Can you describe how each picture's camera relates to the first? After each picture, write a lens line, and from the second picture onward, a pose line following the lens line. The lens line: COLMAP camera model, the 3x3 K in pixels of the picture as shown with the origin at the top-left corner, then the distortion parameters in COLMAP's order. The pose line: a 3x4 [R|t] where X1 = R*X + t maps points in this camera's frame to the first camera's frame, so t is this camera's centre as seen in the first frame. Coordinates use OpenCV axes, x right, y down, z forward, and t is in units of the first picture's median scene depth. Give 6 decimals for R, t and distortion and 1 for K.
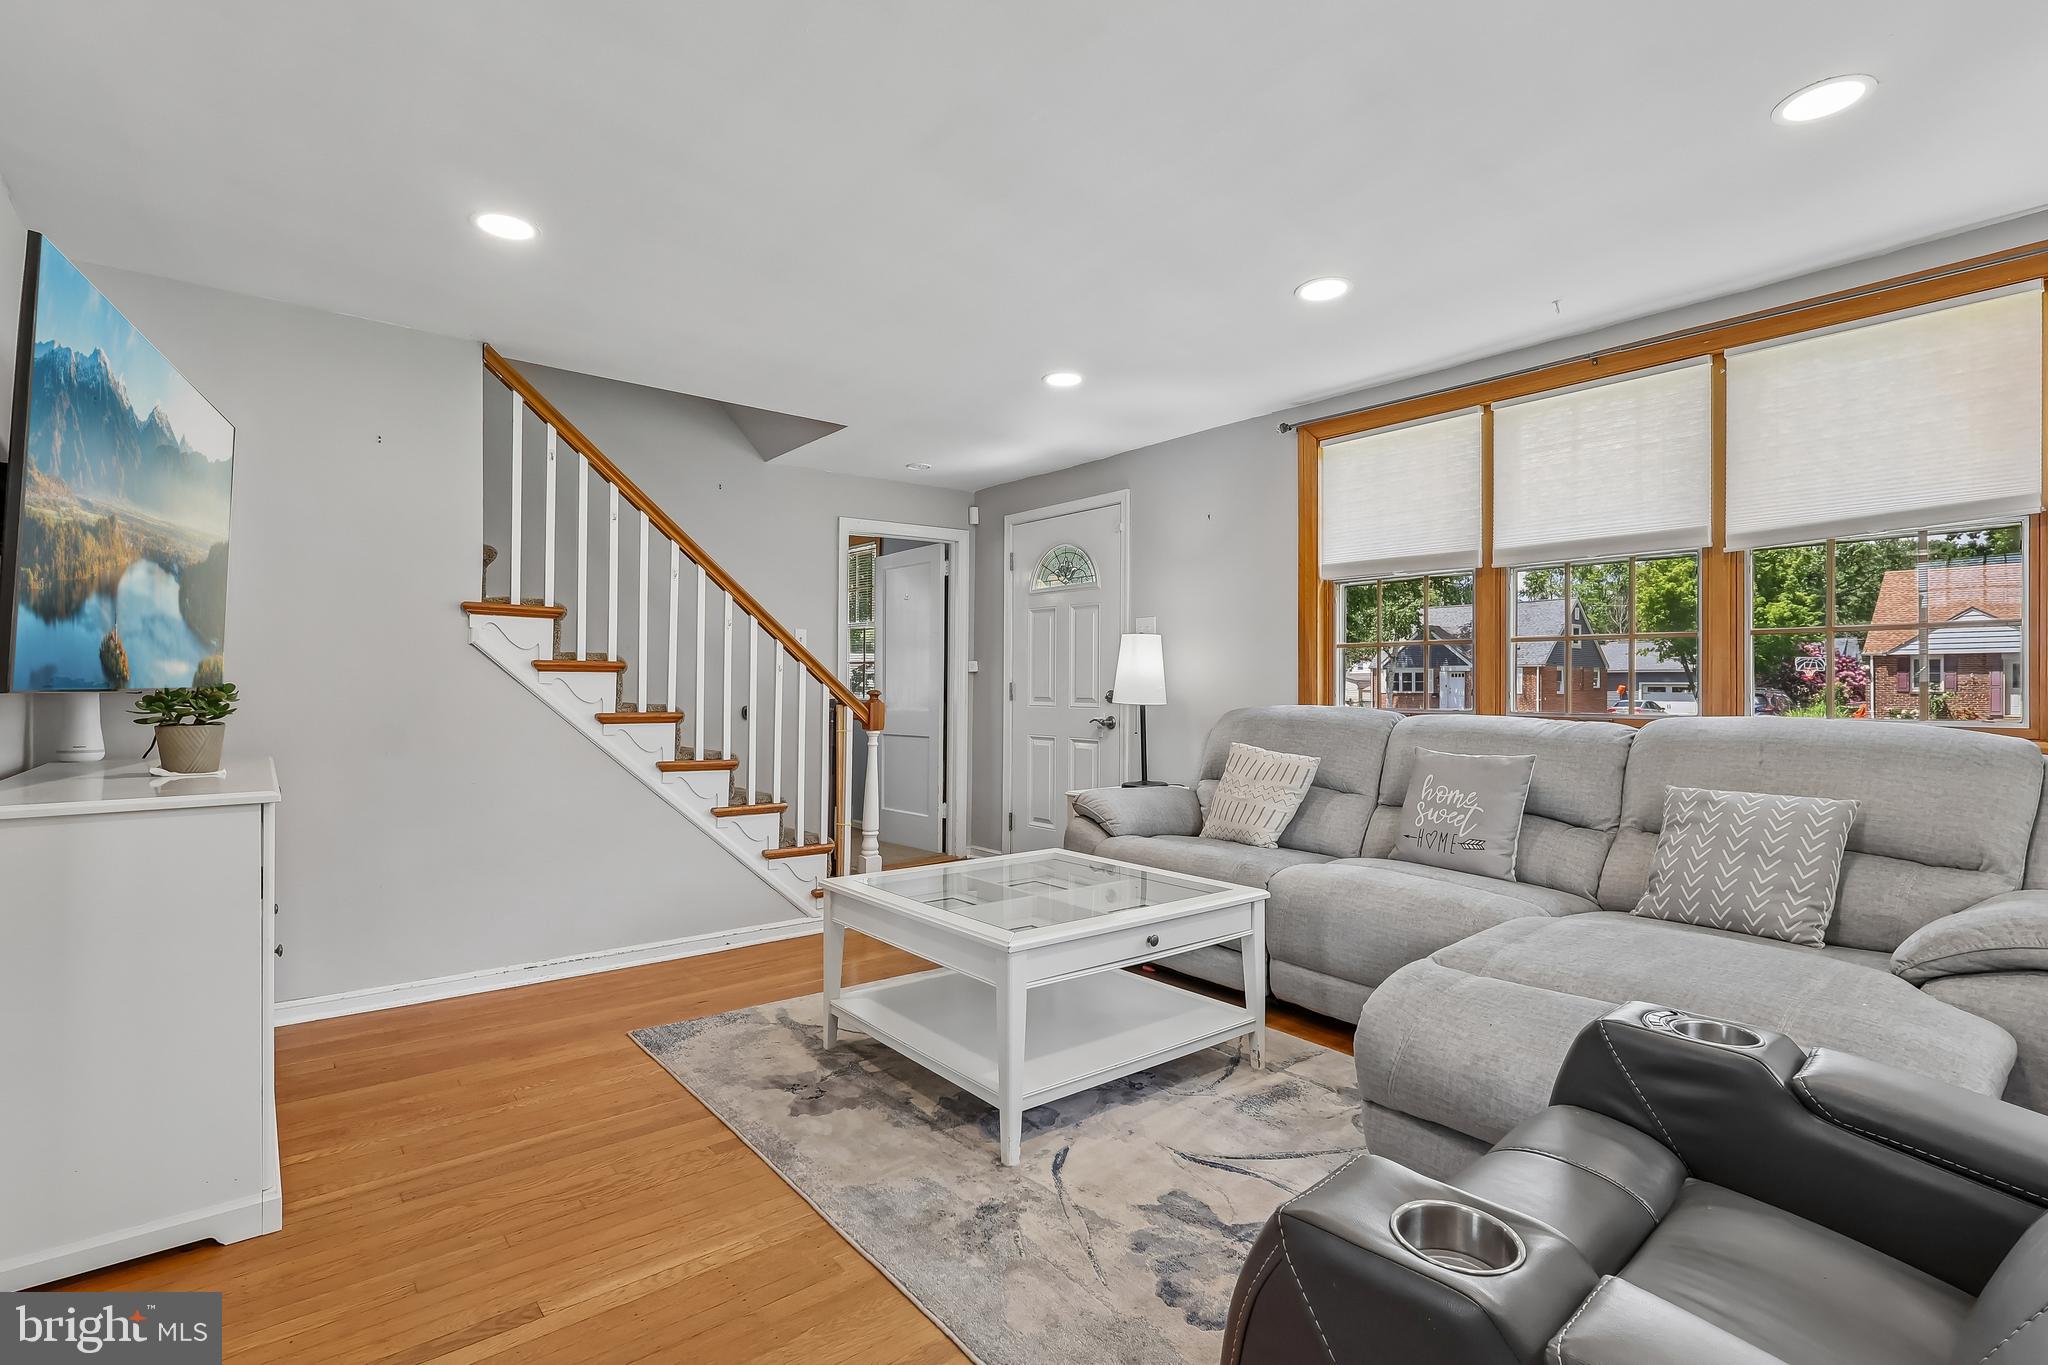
lens RADIAL K [[960.0, 0, 1024.0], [0, 960.0, 682.5], [0, 0, 1]] dist [0.004316, 0.000836]
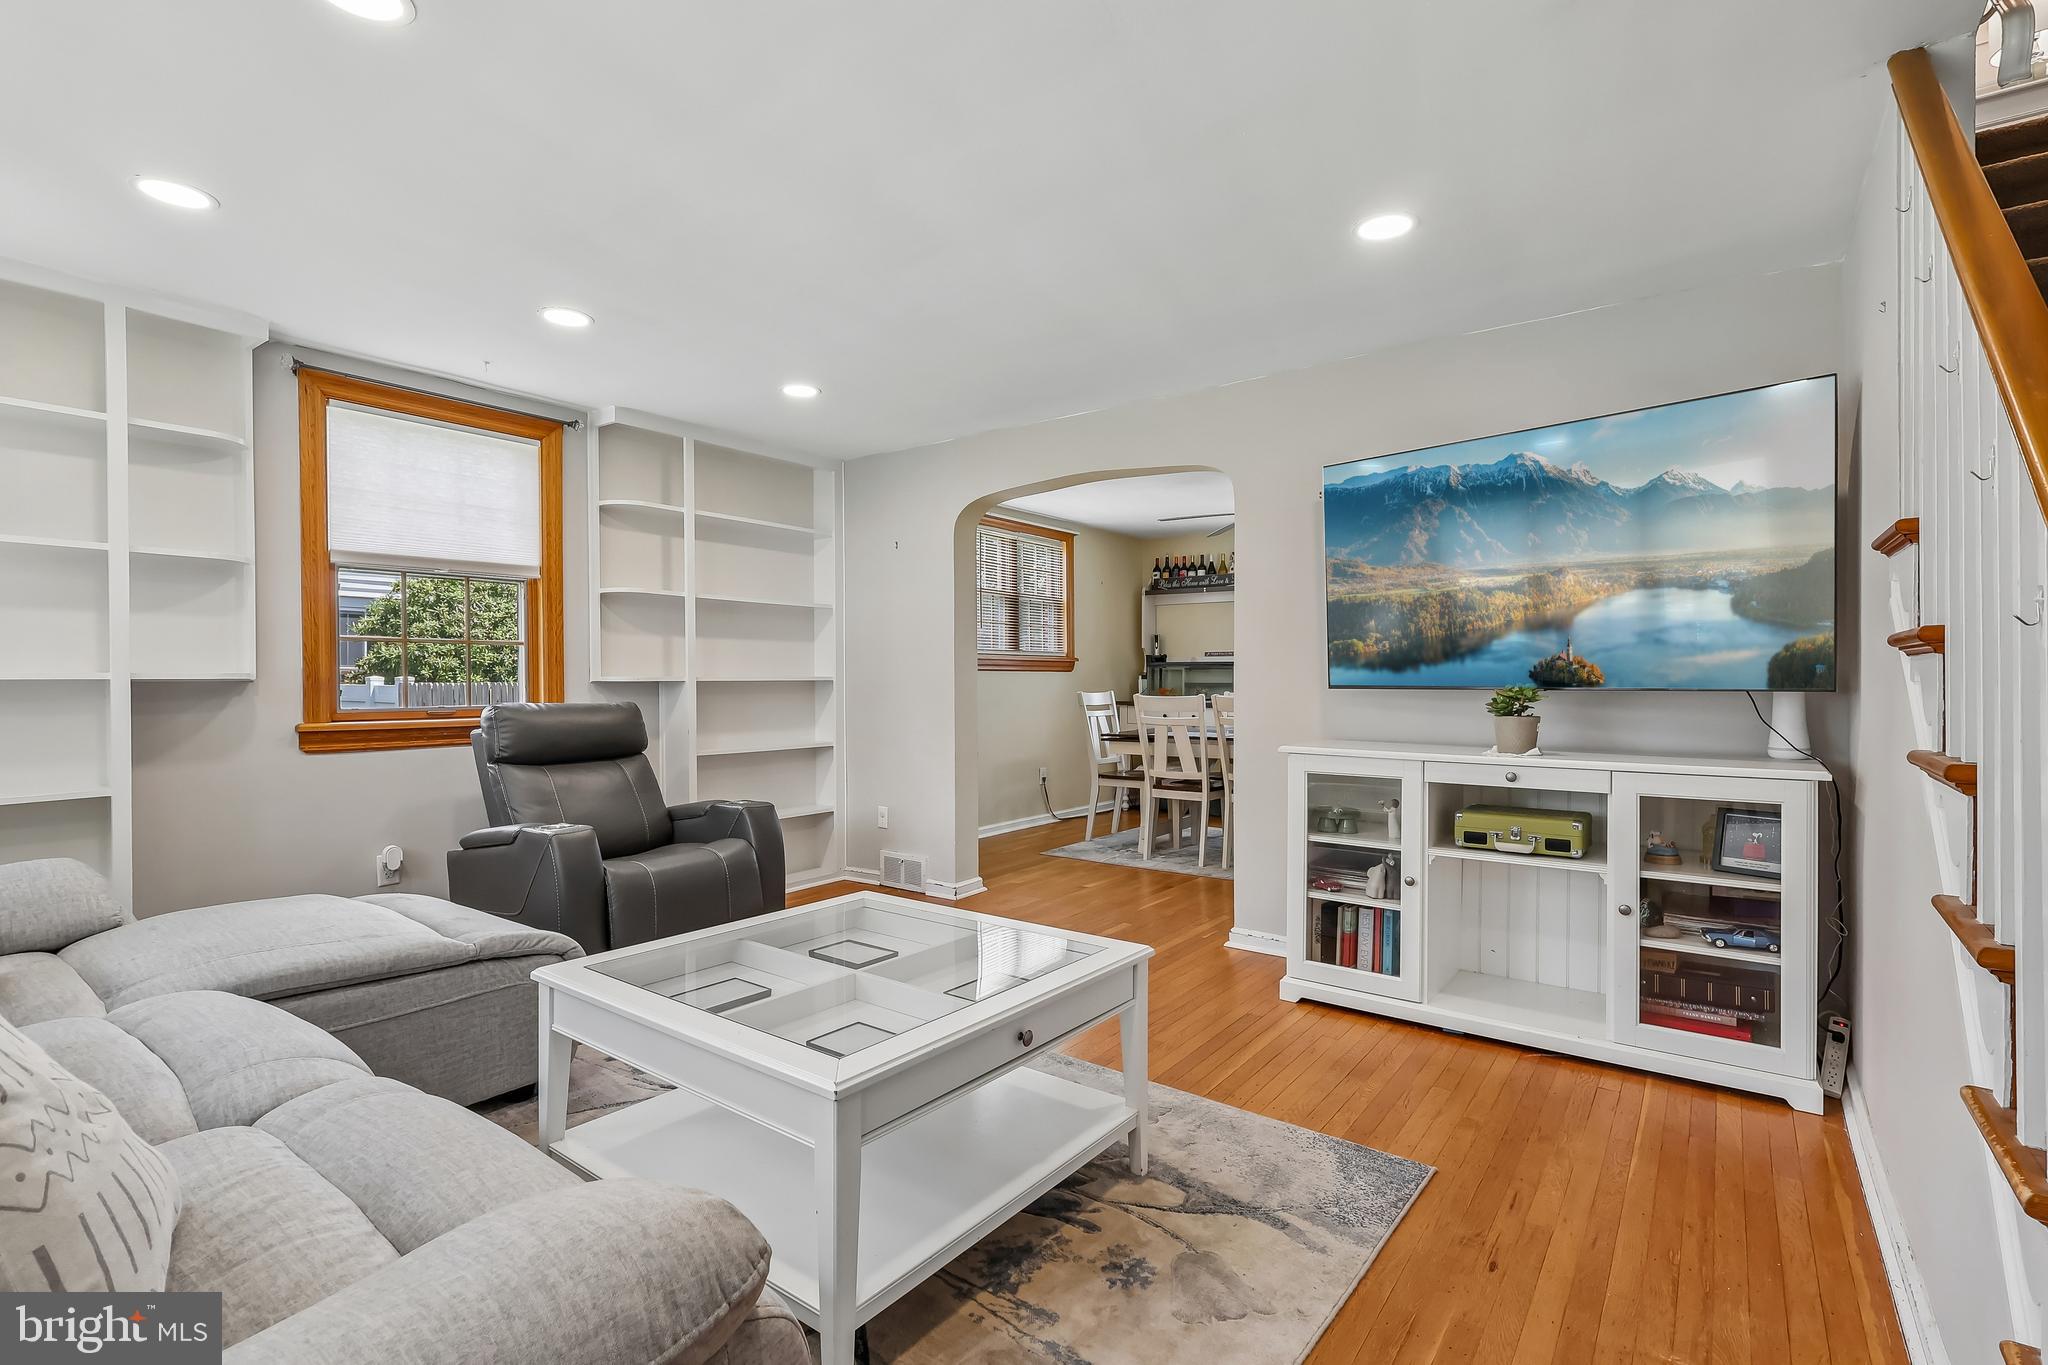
lens RADIAL K [[960.0, 0, 1024.0], [0, 960.0, 682.5], [0, 0, 1]] dist [0.004316, 0.000836]
pose [[-0.966684, -0.004336, -0.255936, 0.054065], [-0.003254, 0.999984, -0.004648, 0.004370], [0.255952, -0.003660, -0.966682, 1.248205]]
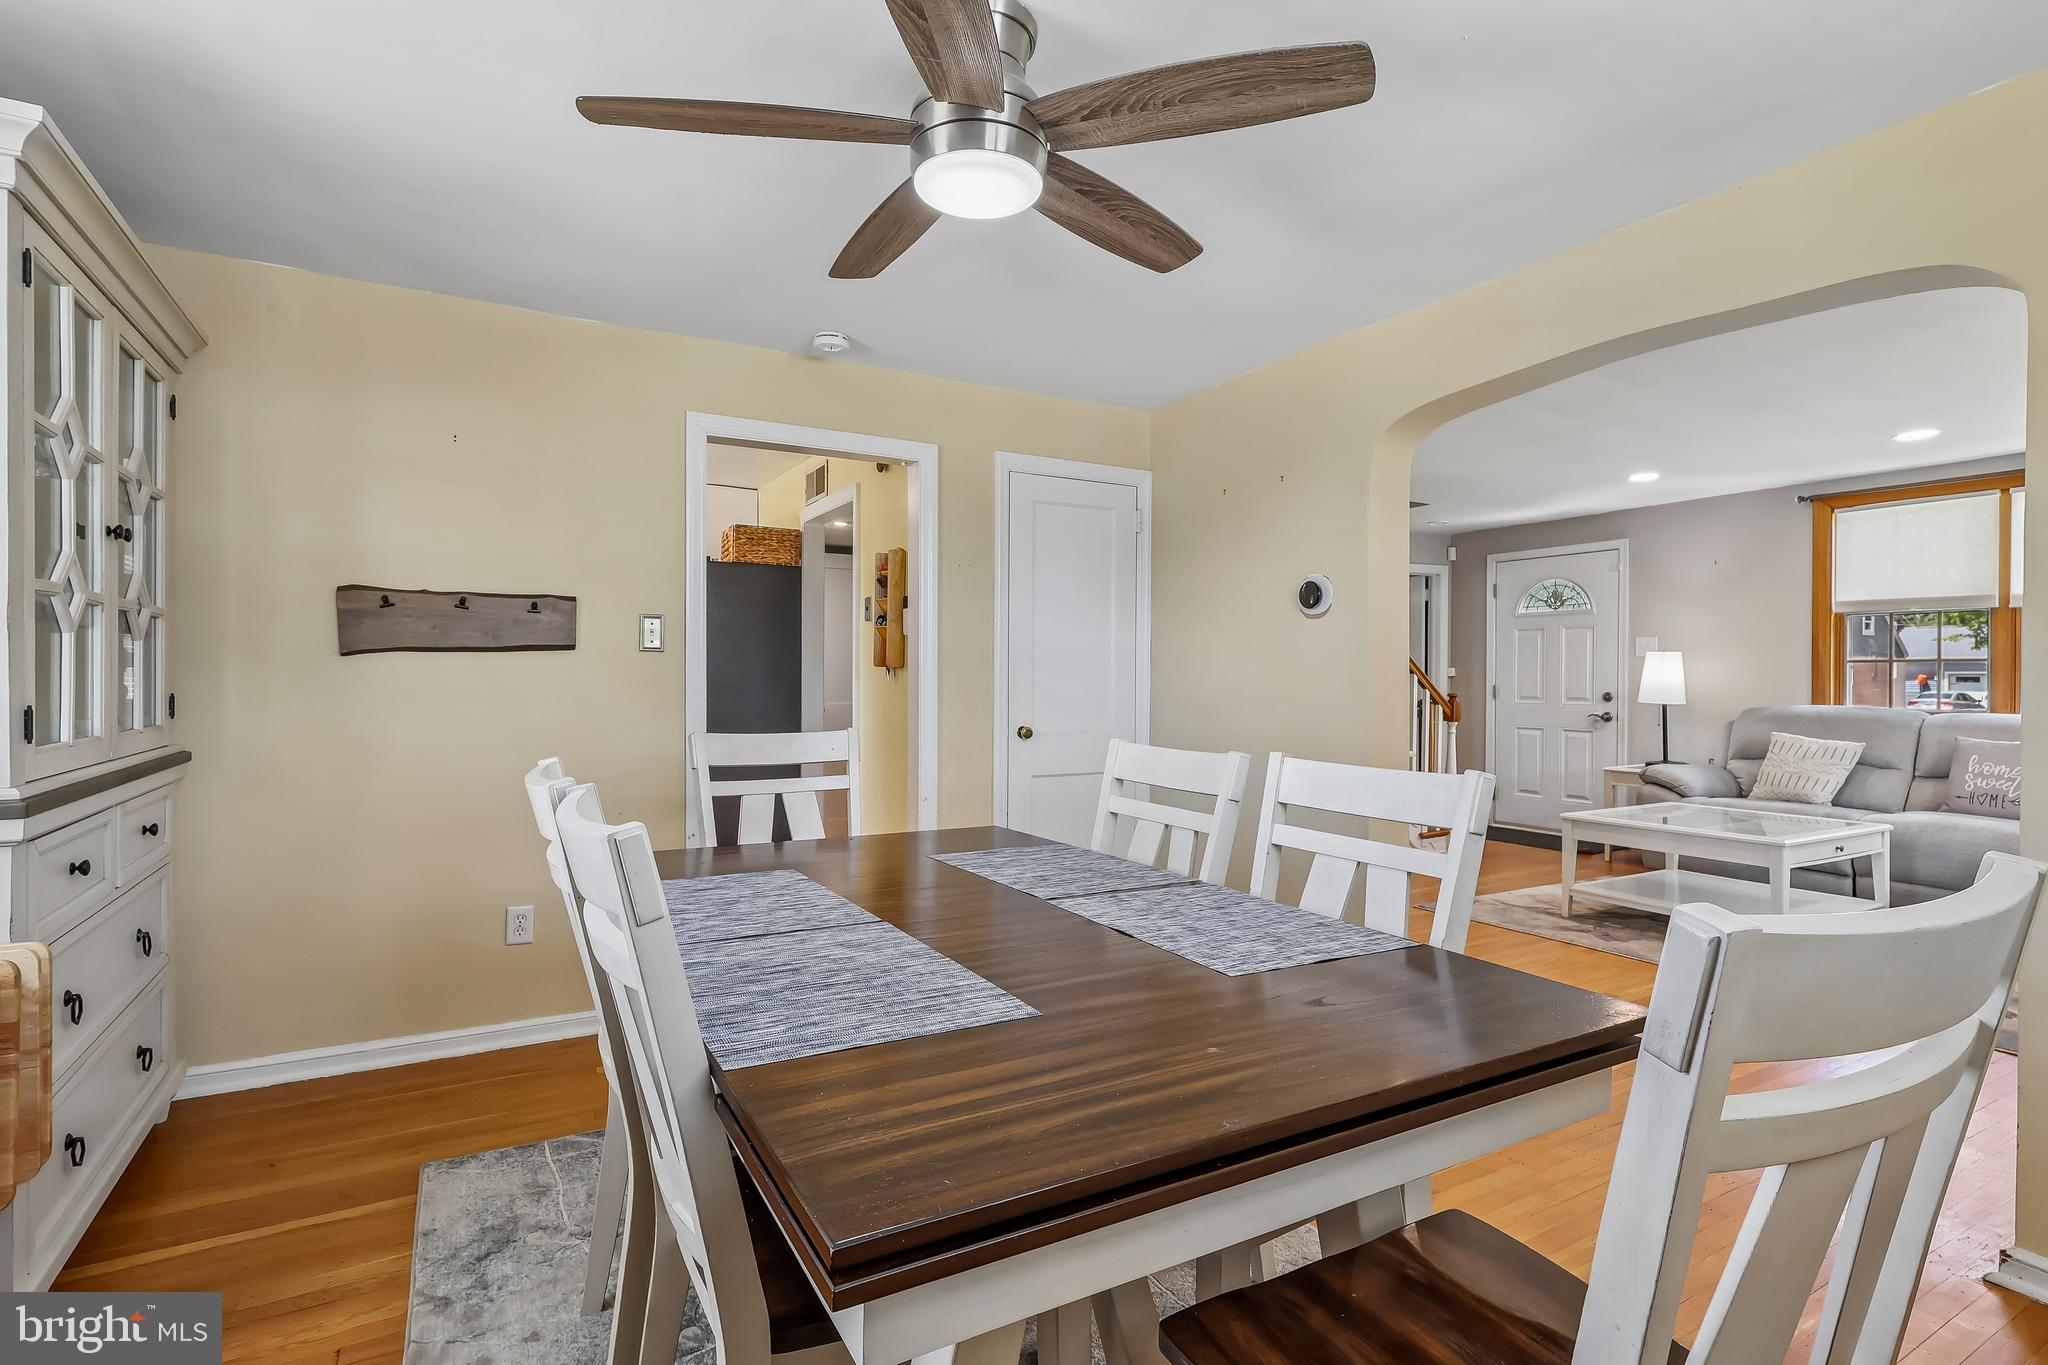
lens RADIAL K [[960.0, 0, 1024.0], [0, 960.0, 682.5], [0, 0, 1]] dist [0.004316, 0.000836]
pose [[0.983968, -0.001339, -0.178342, -0.589952], [0.003285, 0.999938, 0.010615, -0.027550], [0.178317, -0.011031, 0.983911, -0.556278]]
